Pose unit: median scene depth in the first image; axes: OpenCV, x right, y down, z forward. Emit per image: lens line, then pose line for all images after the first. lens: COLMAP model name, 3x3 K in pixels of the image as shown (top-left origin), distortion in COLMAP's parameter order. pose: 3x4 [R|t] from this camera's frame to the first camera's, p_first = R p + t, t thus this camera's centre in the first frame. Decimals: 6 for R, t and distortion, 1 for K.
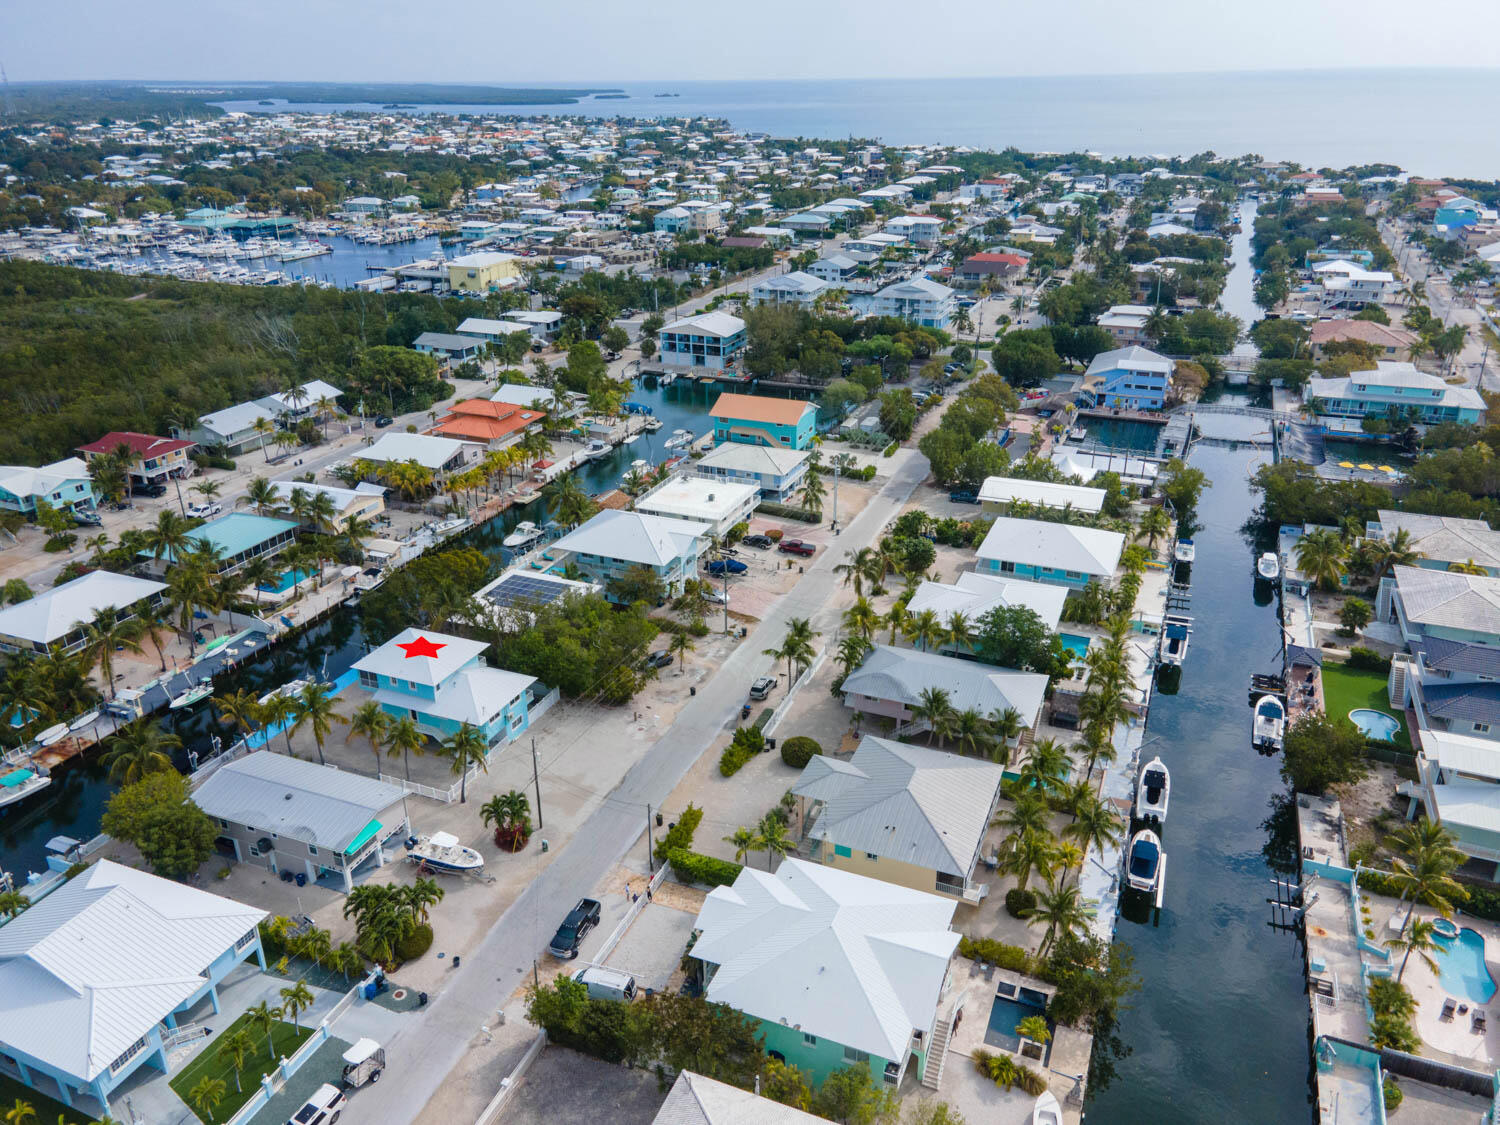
lens RADIAL K [[1107.1, 0, 749.7], [0, 1107.1, 555.3], [0, 0, 1]] dist [0.024752, 0.036908]
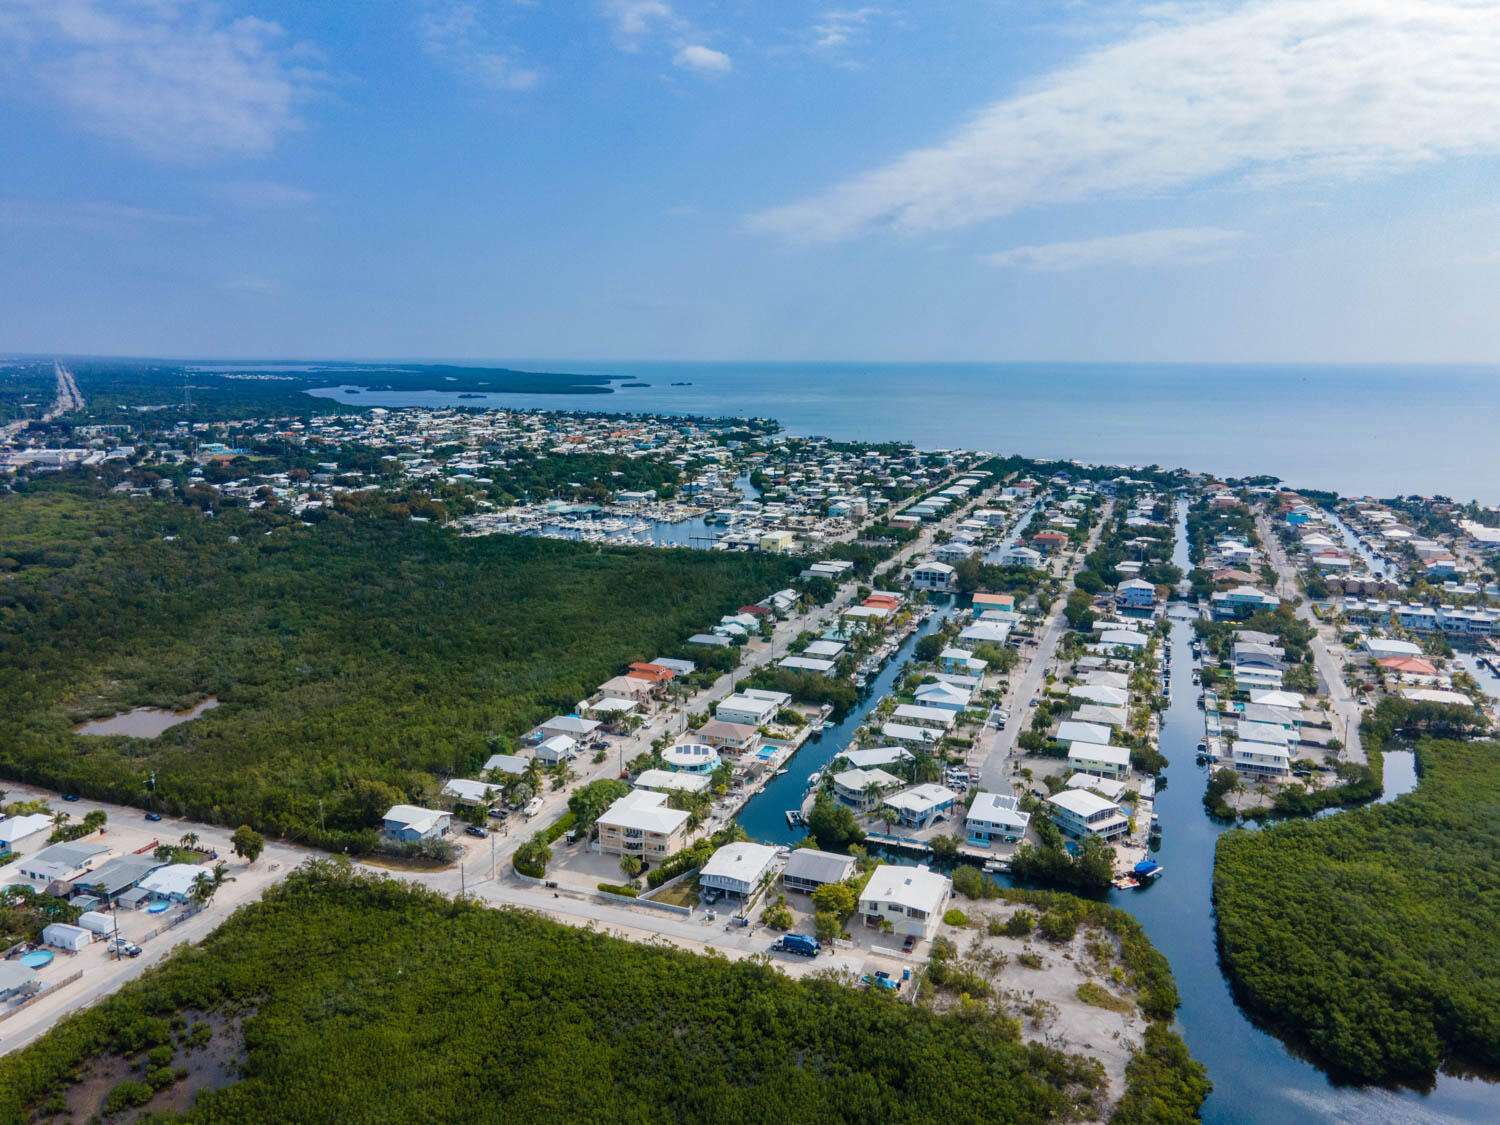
lens RADIAL K [[1107.1, 0, 750.2], [0, 1107.1, 571.7], [0, 0, 1]] dist [0.024752, 0.036908]
pose [[0.999481, 0.009825, 0.030679, -0.541929], [-0.003144, 0.977559, -0.210640, 0.294161], [-0.032060, 0.210434, 0.977082, -1.262523]]
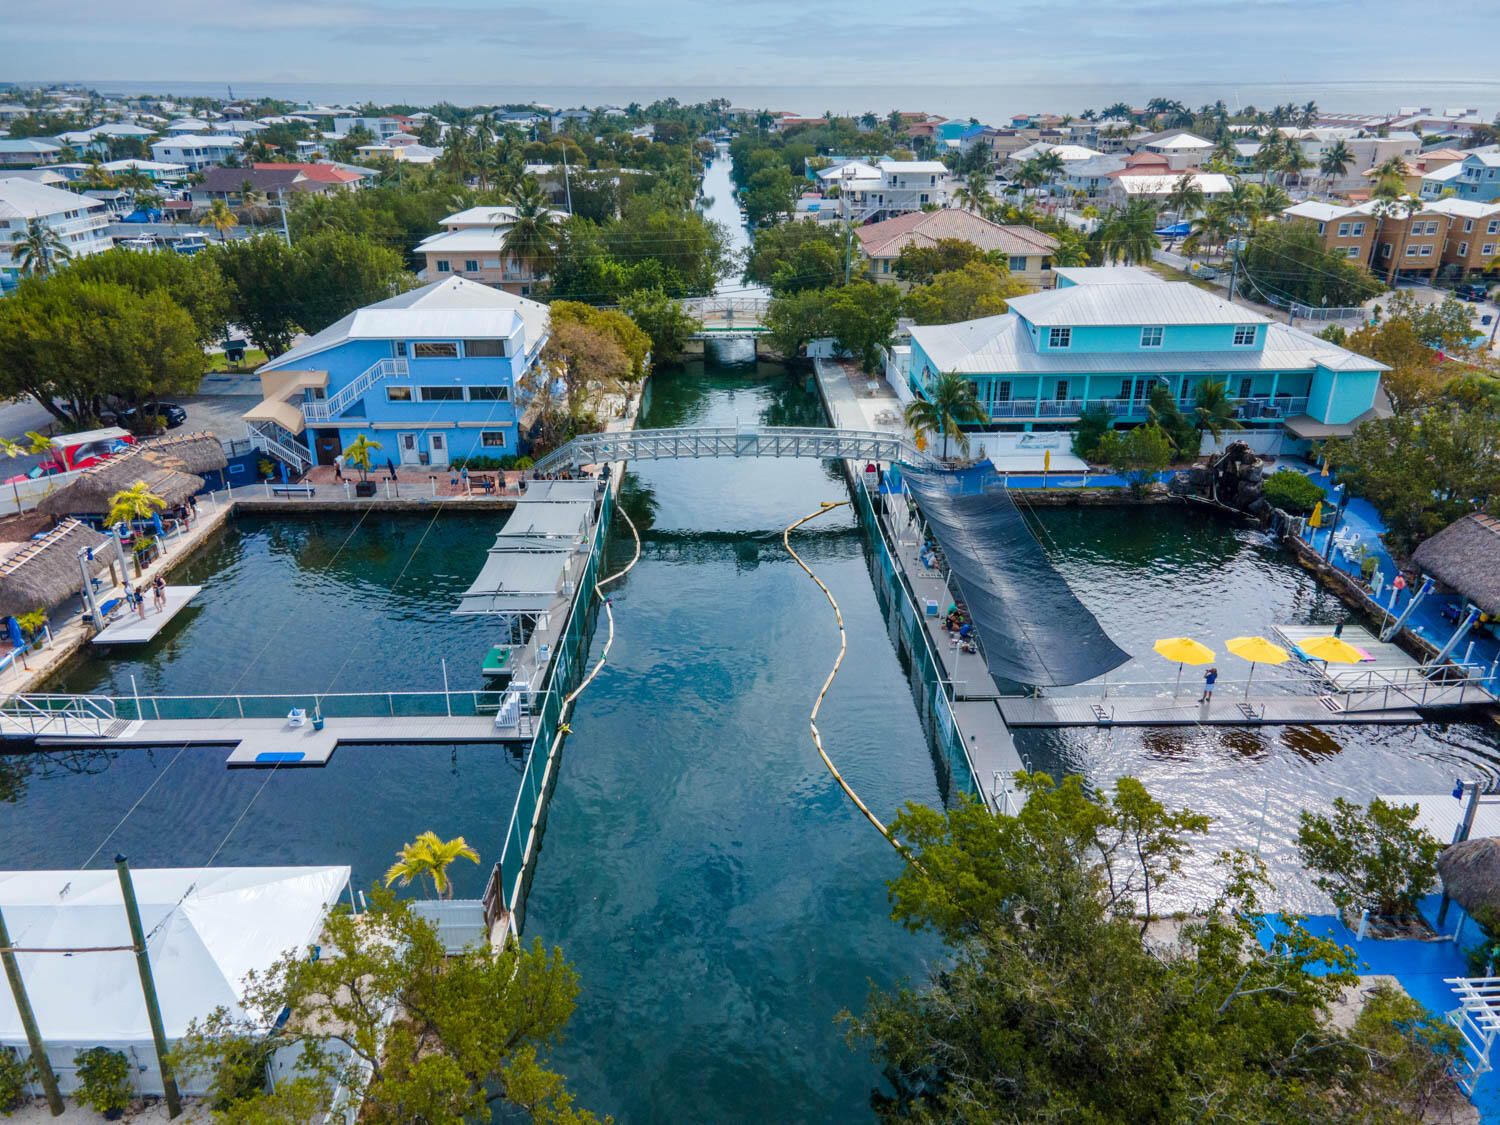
lens RADIAL K [[1107.1, 0, 756.0], [0, 1107.1, 564.9], [0, 0, 1]] dist [0.024752, 0.036908]
pose [[0.911487, -0.157268, 0.380076, 0.305396], [0.157979, 0.987001, 0.029540, -0.099791], [-0.379781, 0.033119, 0.924483, 0.683256]]
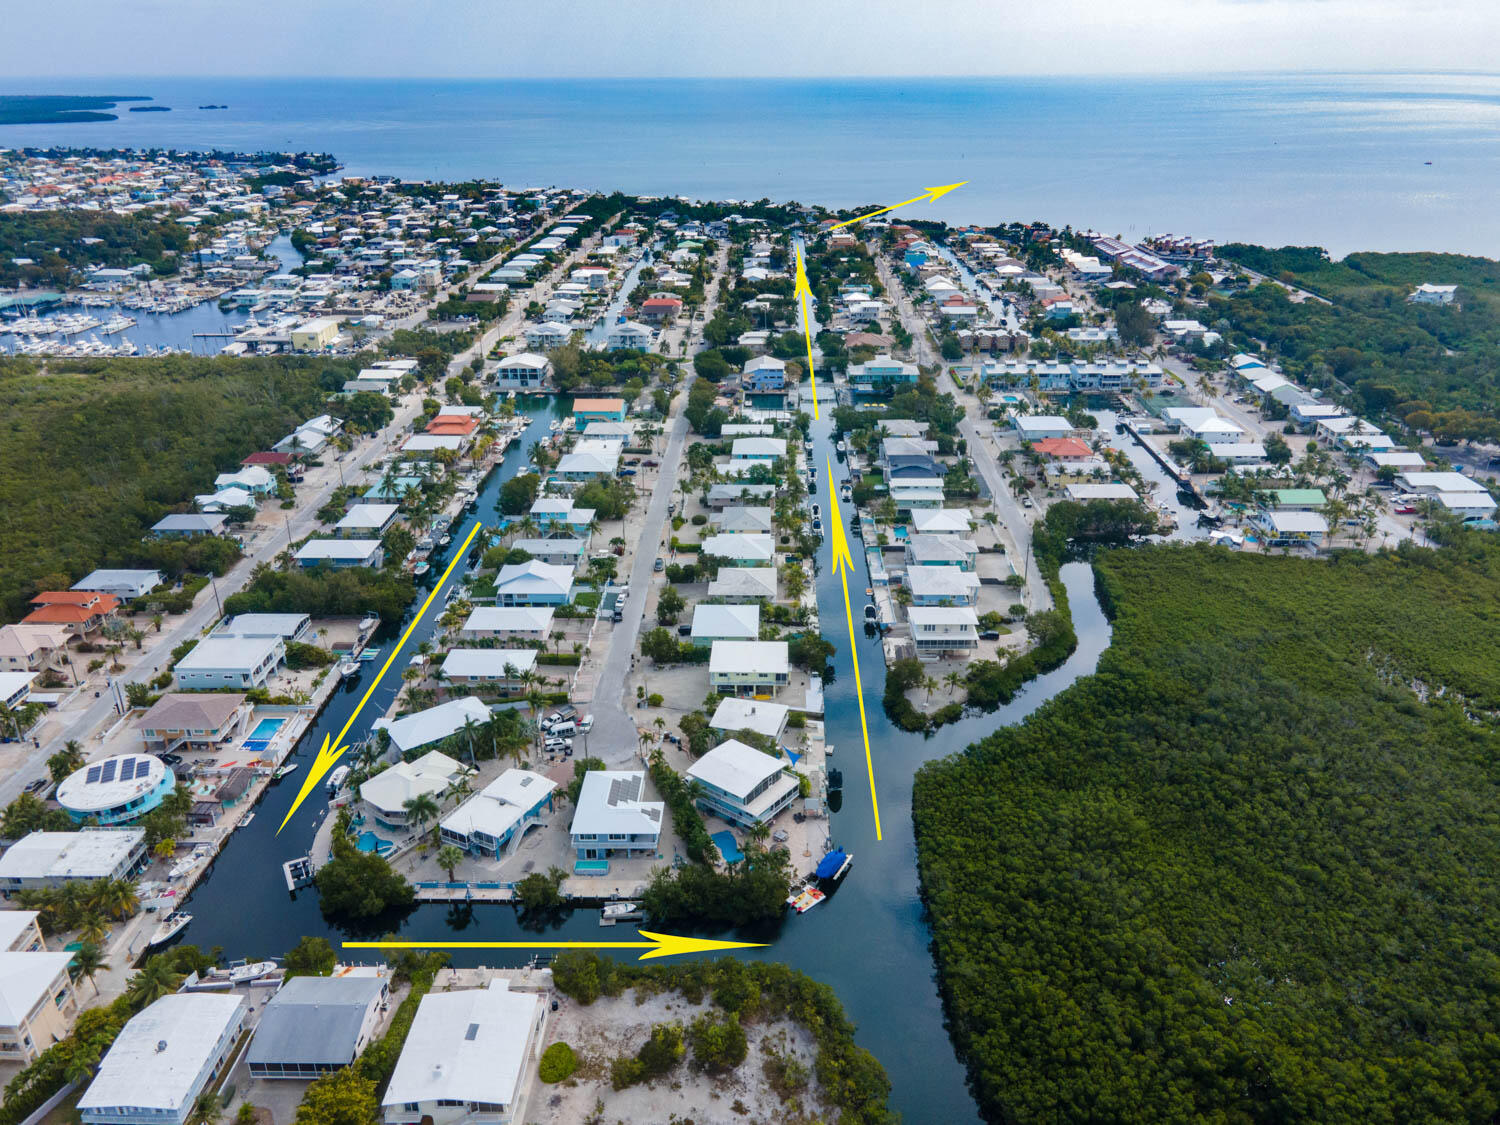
lens RADIAL K [[1107.1, 0, 759.1], [0, 1107.1, 563.6], [0, 0, 1]] dist [0.024752, 0.036908]
pose [[0.928858, -0.146583, 0.340202, -0.383449], [0.143596, 0.989049, 0.034089, 0.104573], [-0.341473, 0.017187, 0.939734, -0.824823]]
